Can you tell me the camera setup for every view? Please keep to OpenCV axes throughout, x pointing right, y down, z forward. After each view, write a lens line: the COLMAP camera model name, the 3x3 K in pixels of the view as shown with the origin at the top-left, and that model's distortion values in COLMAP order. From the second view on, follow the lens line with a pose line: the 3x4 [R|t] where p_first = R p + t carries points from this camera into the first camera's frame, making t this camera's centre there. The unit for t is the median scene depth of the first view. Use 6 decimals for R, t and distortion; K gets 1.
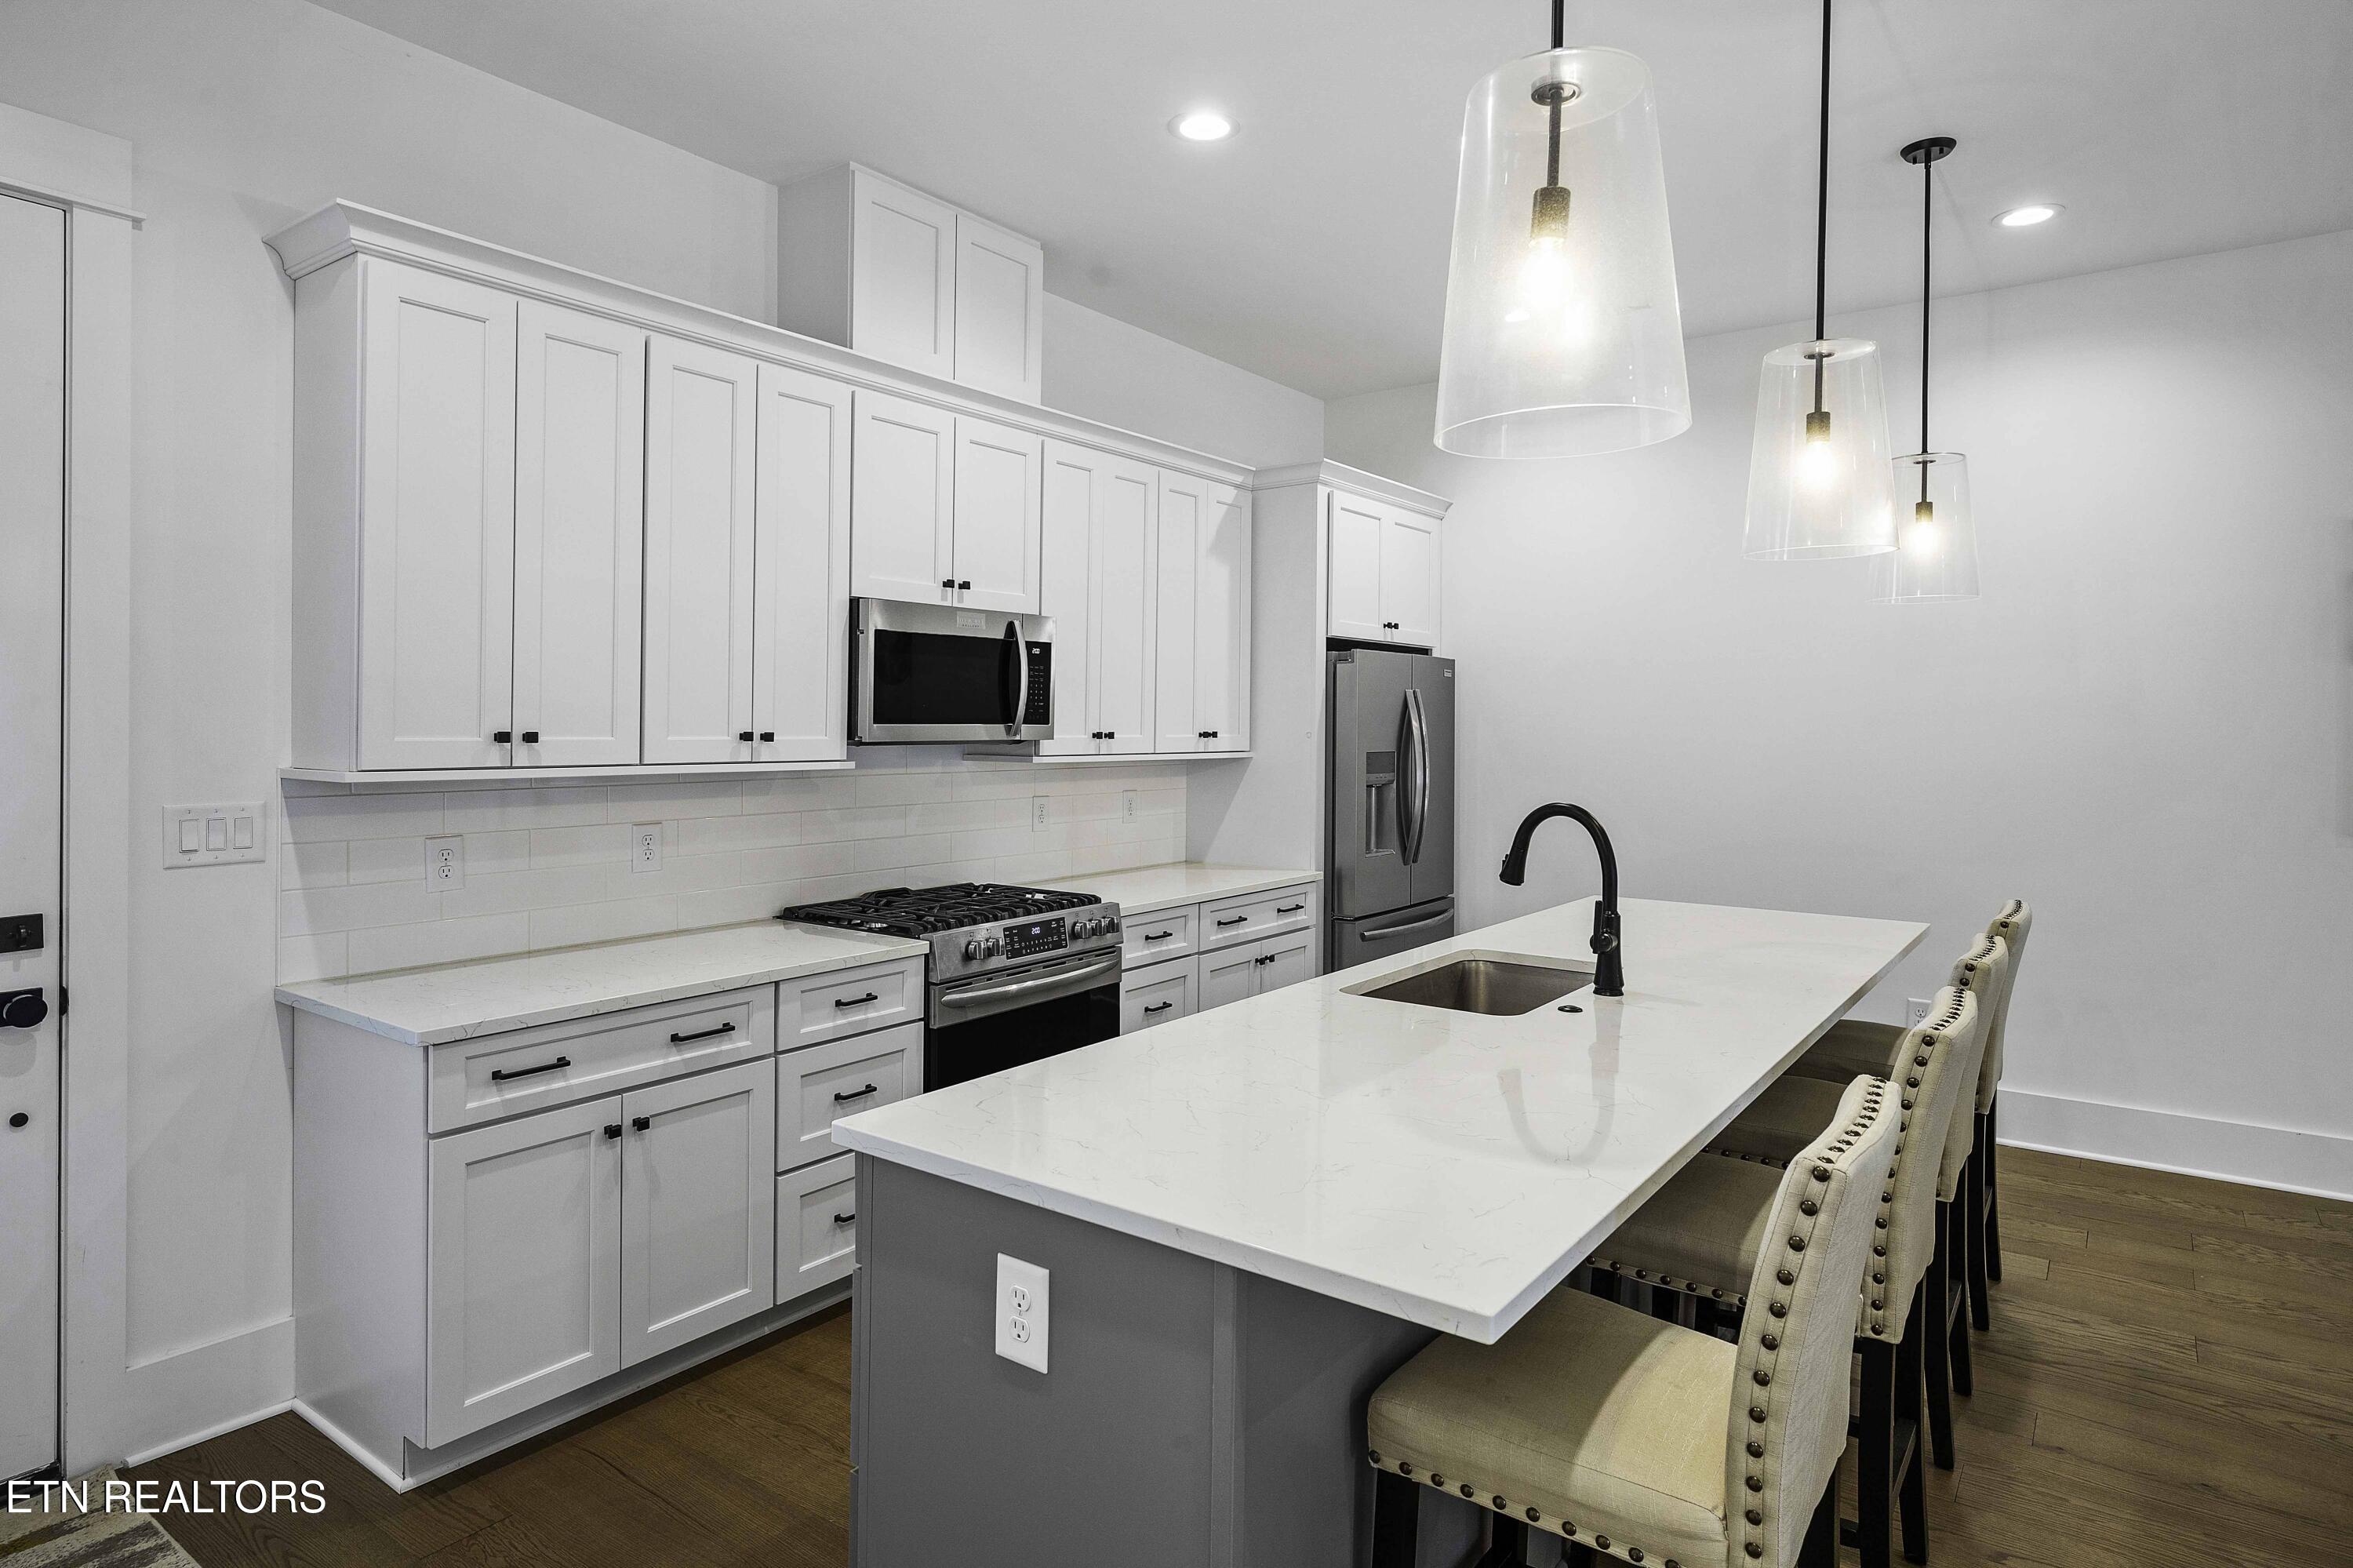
lens RADIAL K [[1305.3, 0, 1168.4], [0, 1305.3, 755.0], [0, 0, 1]] dist [-0.011956, -0.003299]
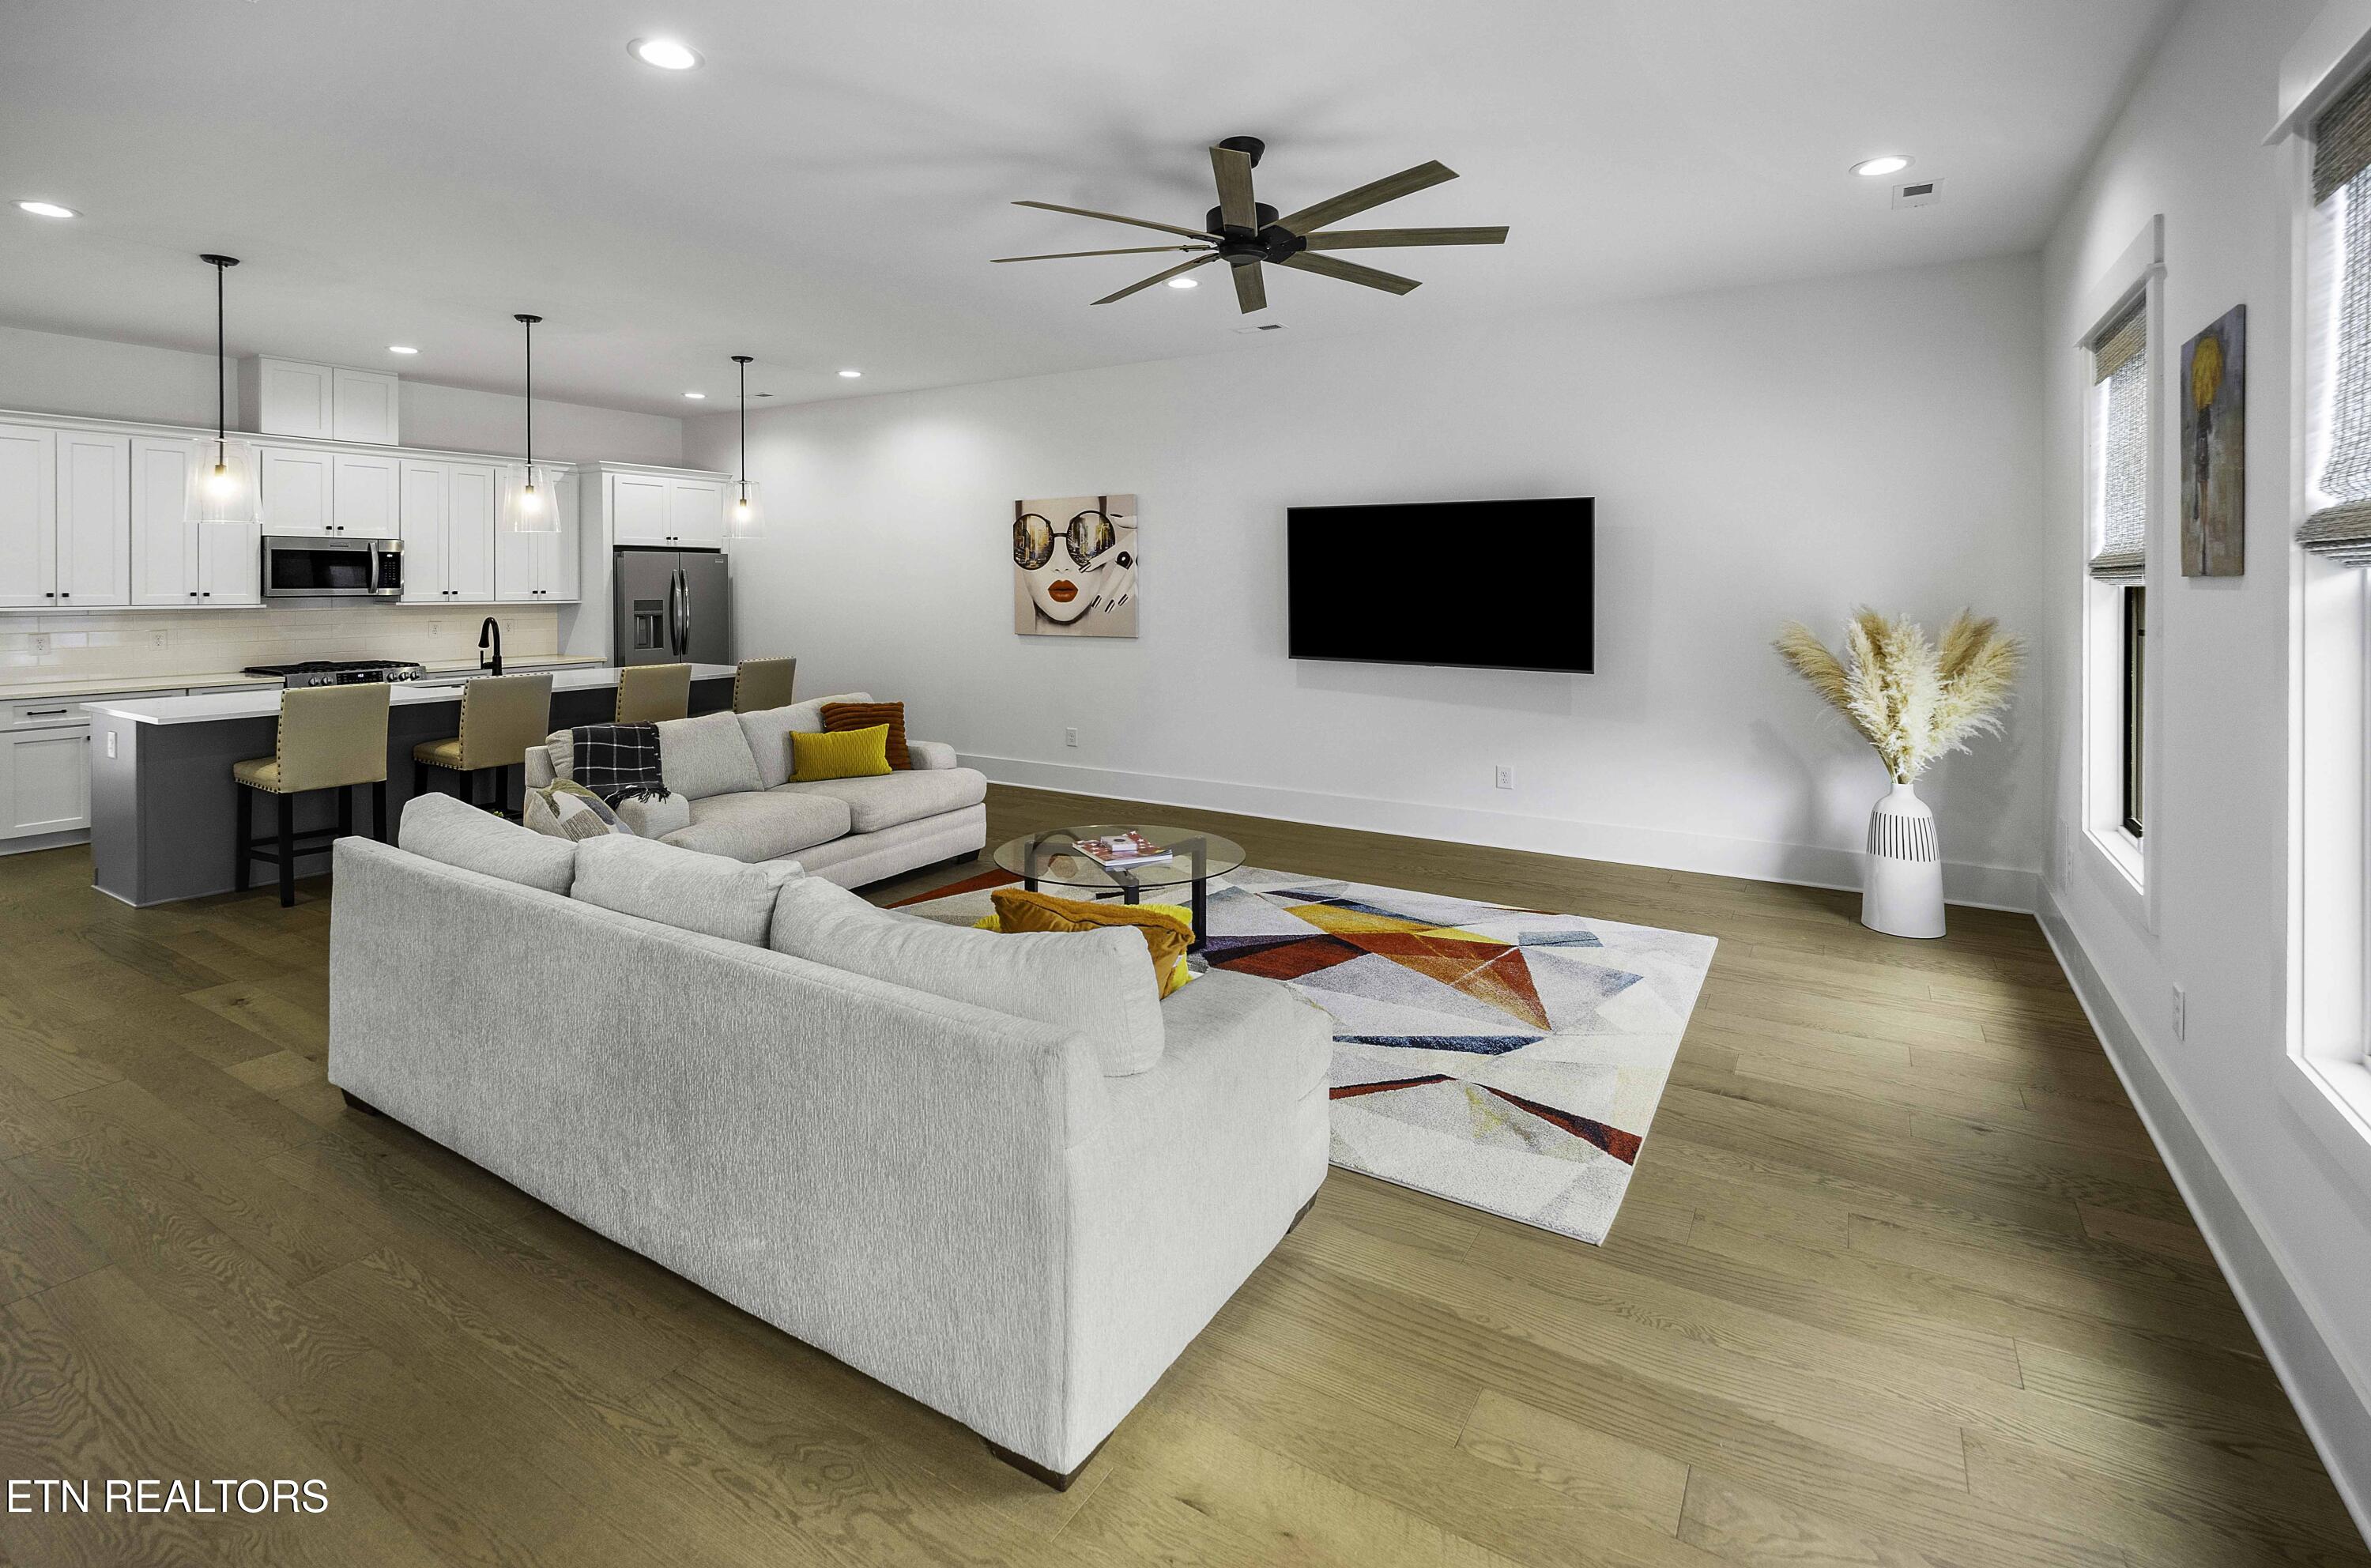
lens RADIAL K [[1053.4, 0, 1194.0], [0, 1053.4, 585.5], [0, 0, 1]] dist [0.013260, -0.000285]
pose [[0.989571, -0.001850, 0.144032, 1.136628], [0.004447, 0.999833, -0.017711, 0.012175], [-0.143975, 0.018167, 0.989415, -1.144417]]
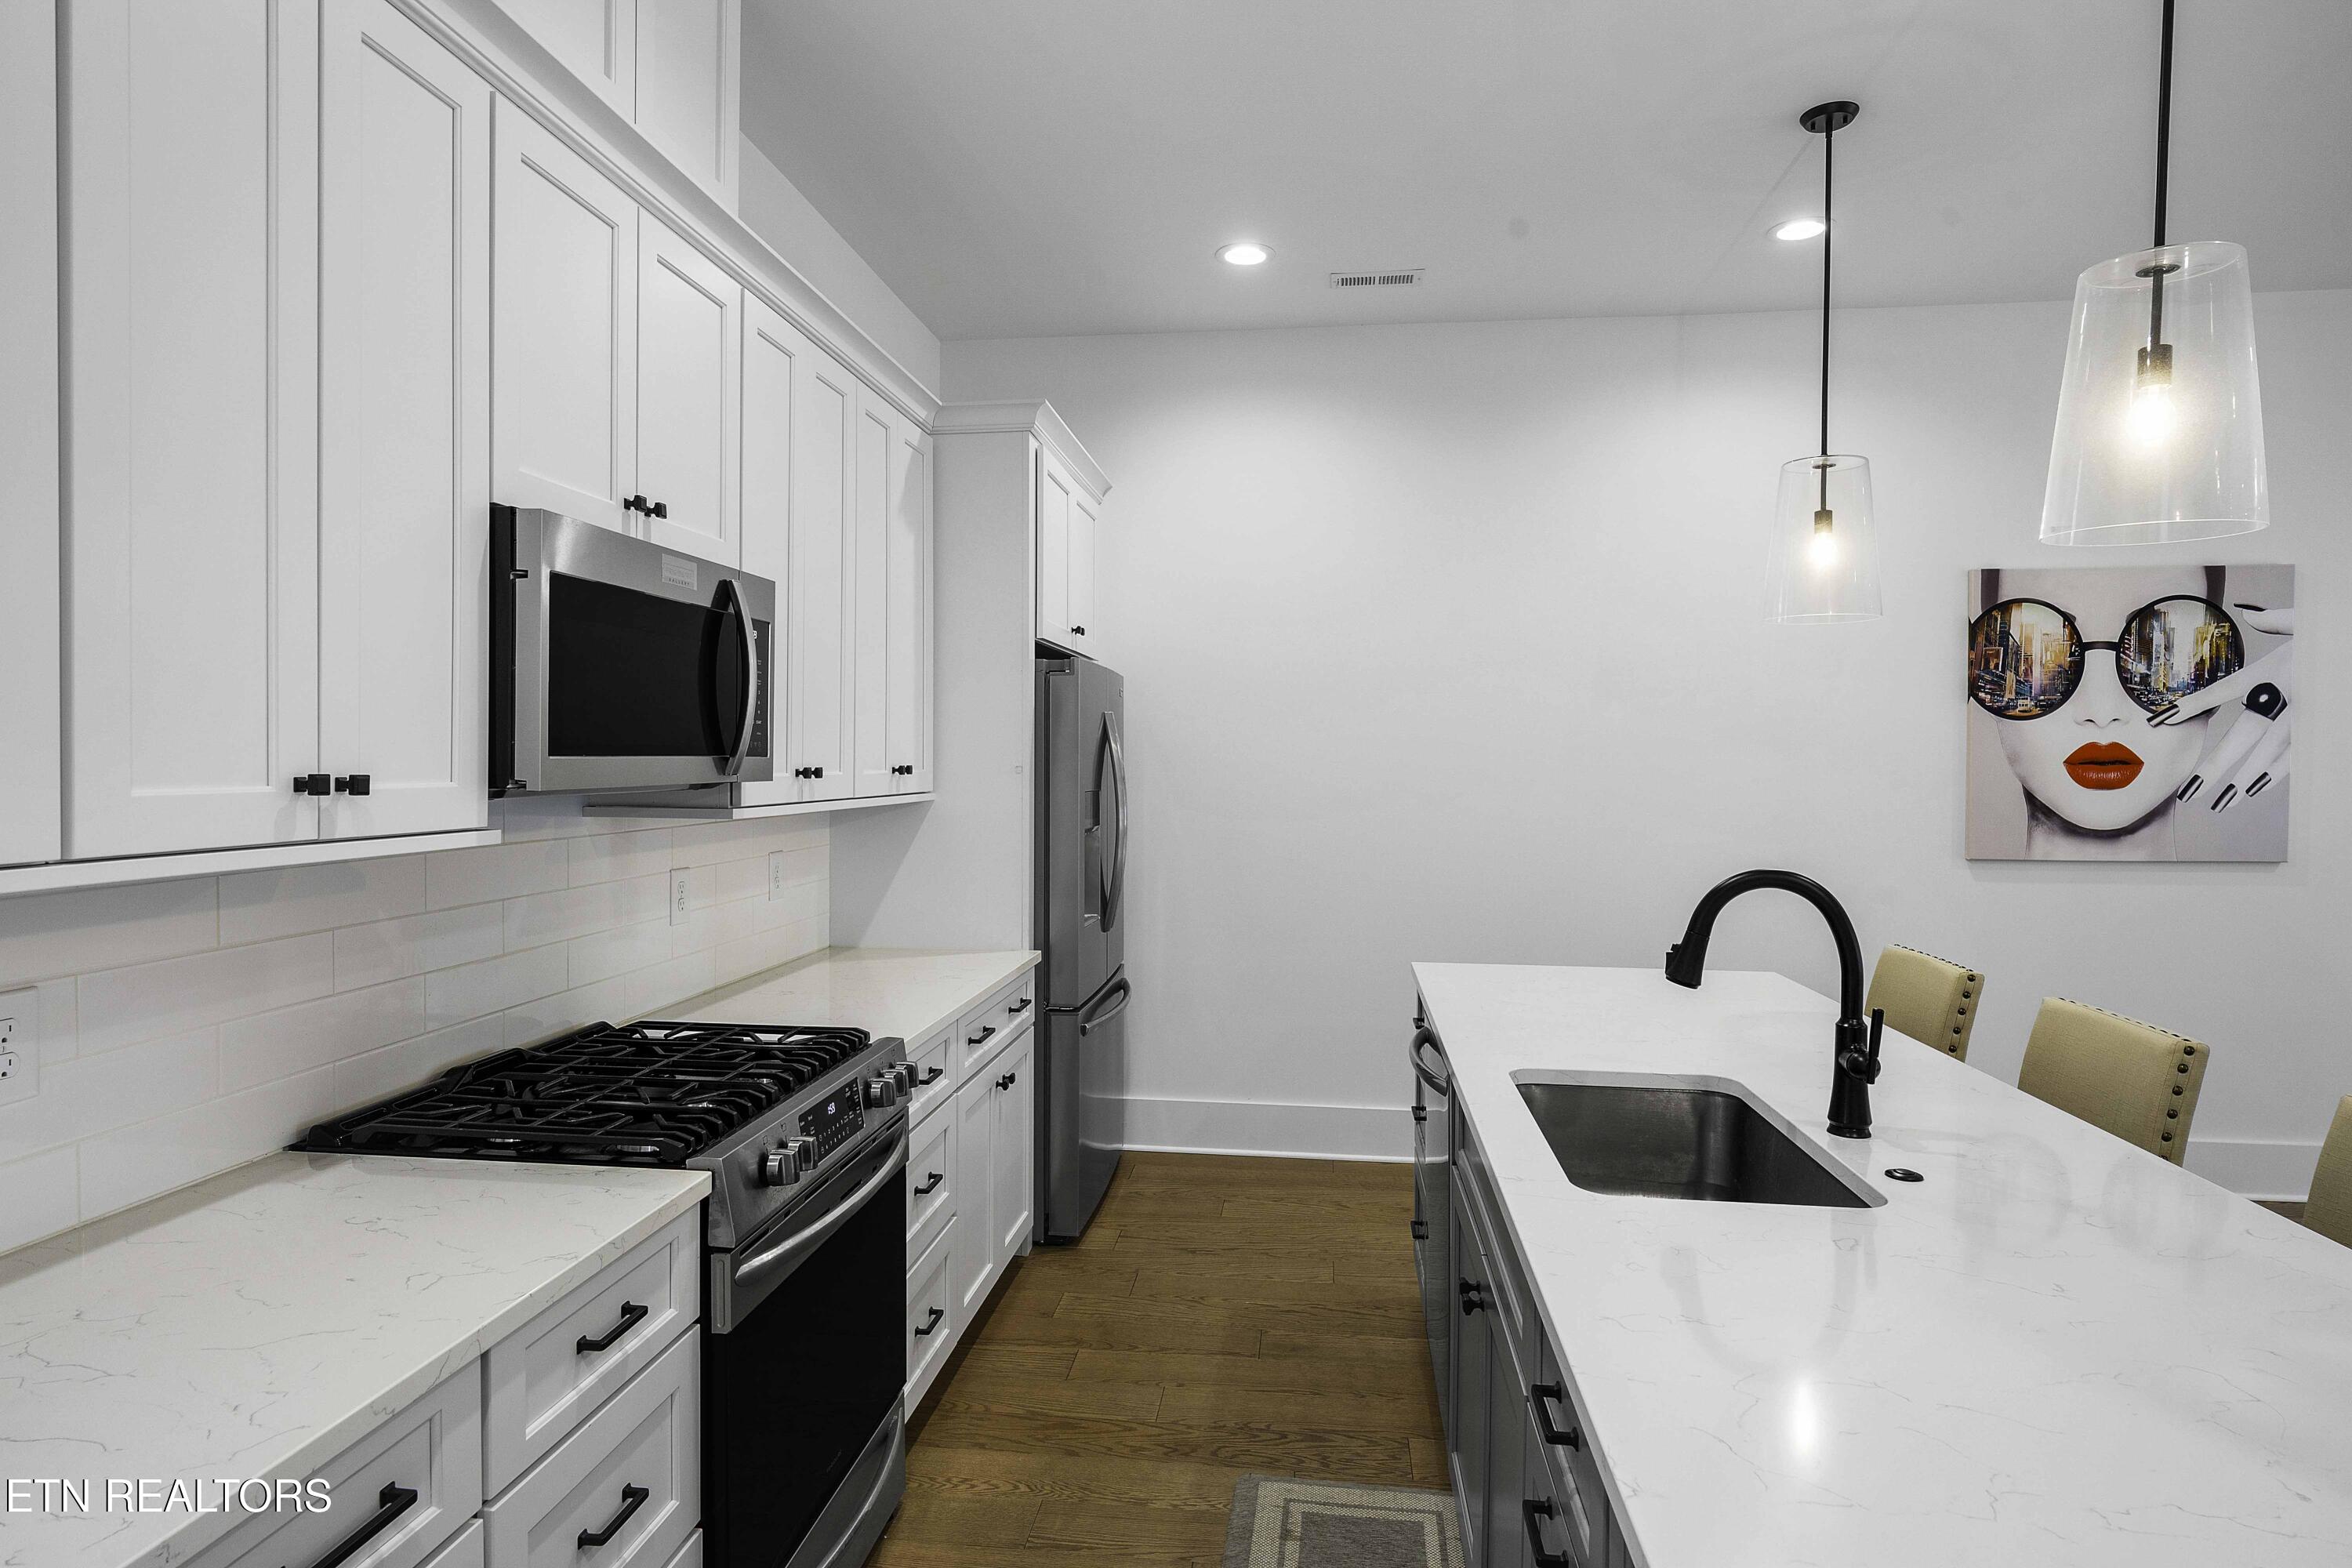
lens RADIAL K [[1304.7, 0, 1161.2], [0, 1304.7, 802.1], [0, 0, 1]] dist [-0.011956, -0.003299]
pose [[0.874073, -0.016984, 0.485498, -0.257259], [0.010267, 0.999811, 0.016492, -0.011401], [-0.485687, -0.009430, 0.874082, 0.425233]]
